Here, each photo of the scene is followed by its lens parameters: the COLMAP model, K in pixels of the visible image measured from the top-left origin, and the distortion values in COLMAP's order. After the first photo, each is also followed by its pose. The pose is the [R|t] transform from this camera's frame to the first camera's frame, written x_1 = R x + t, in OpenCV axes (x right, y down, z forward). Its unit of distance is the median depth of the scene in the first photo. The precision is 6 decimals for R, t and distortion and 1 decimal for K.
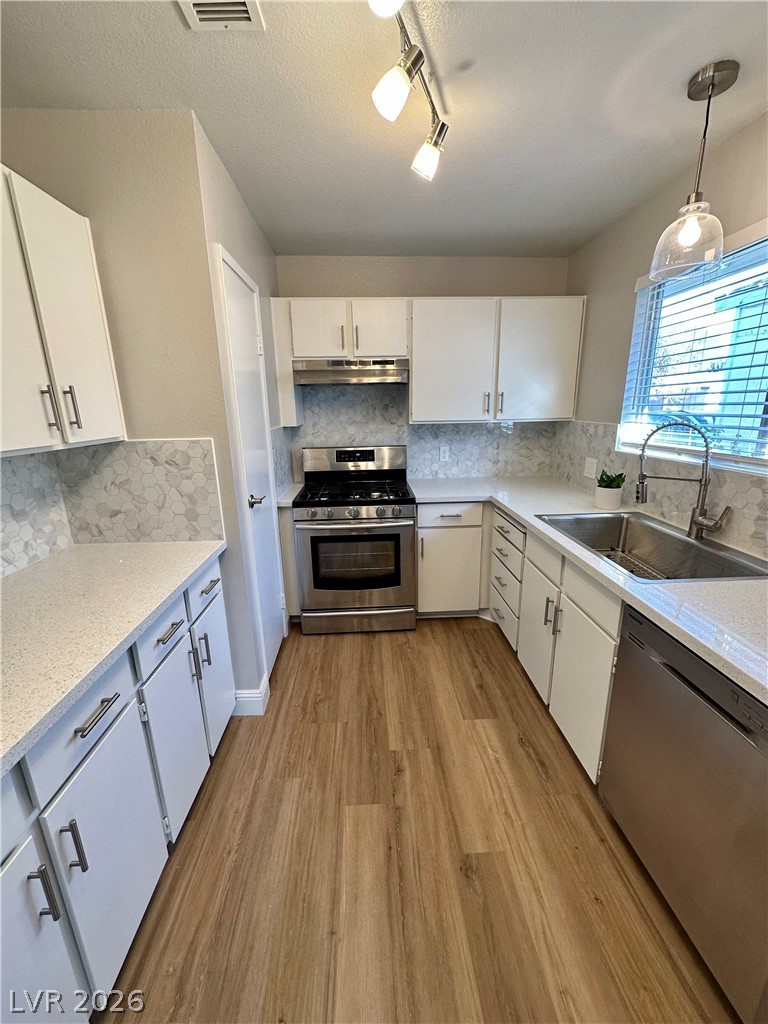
lens RADIAL K [[408.1, 0, 384.0], [0, 408.1, 514.9], [0, 0, 1]] dist [-0.001723, -0.000371]
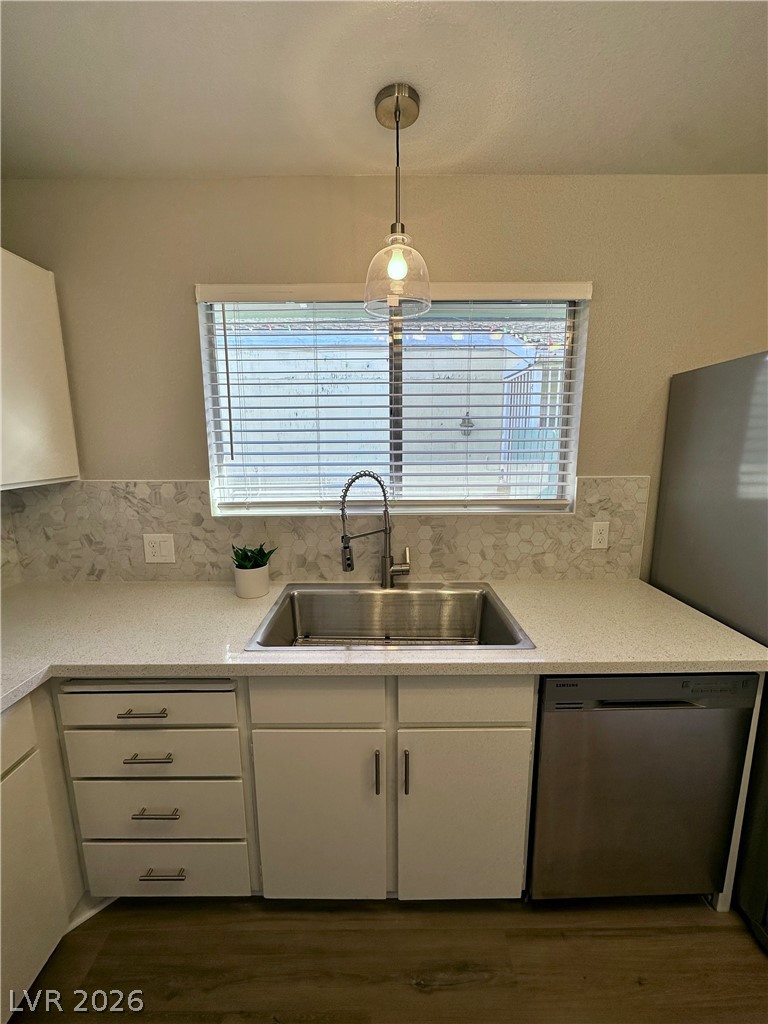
lens RADIAL K [[408.1, 0, 384.0], [0, 408.1, 514.9], [0, 0, 1]] dist [-0.001723, -0.000371]
pose [[0.045478, -0.158834, 0.986257, -0.166746], [0.262428, 0.954503, 0.141619, -0.239393], [-0.963879, 0.252381, 0.085091, 0.848700]]
